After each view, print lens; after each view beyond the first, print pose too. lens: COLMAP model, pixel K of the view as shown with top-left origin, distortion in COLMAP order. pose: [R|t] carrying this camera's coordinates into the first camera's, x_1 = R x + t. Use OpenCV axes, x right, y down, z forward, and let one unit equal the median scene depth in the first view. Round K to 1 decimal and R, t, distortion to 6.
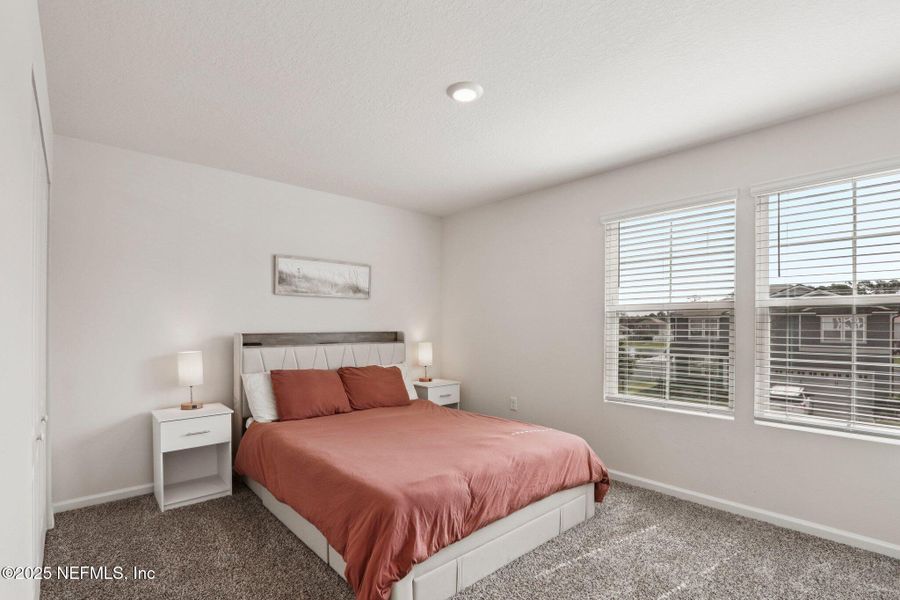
lens RADIAL K [[423.3, 0, 449.7], [0, 423.3, 308.5], [0, 0, 1]] dist [-0.091664, 0.060001]
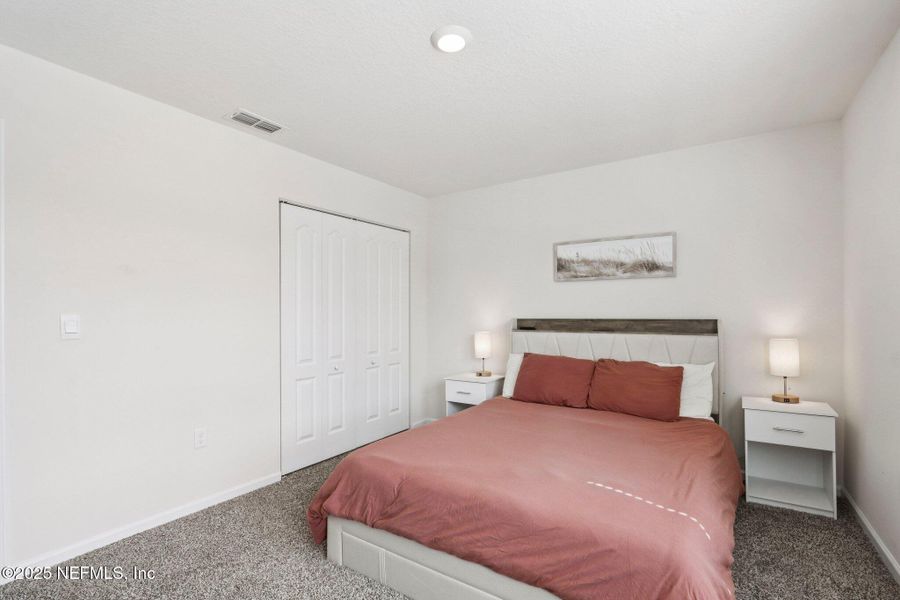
lens RADIAL K [[421.8, 0, 442.3], [0, 421.8, 314.1], [0, 0, 1]] dist [-0.000446, 0.000523]
pose [[0.247524, 0.007674, -0.968851, 0.501777], [0.045181, 0.998789, 0.019454, 0.013041], [0.967828, -0.048589, 0.246878, 0.441867]]
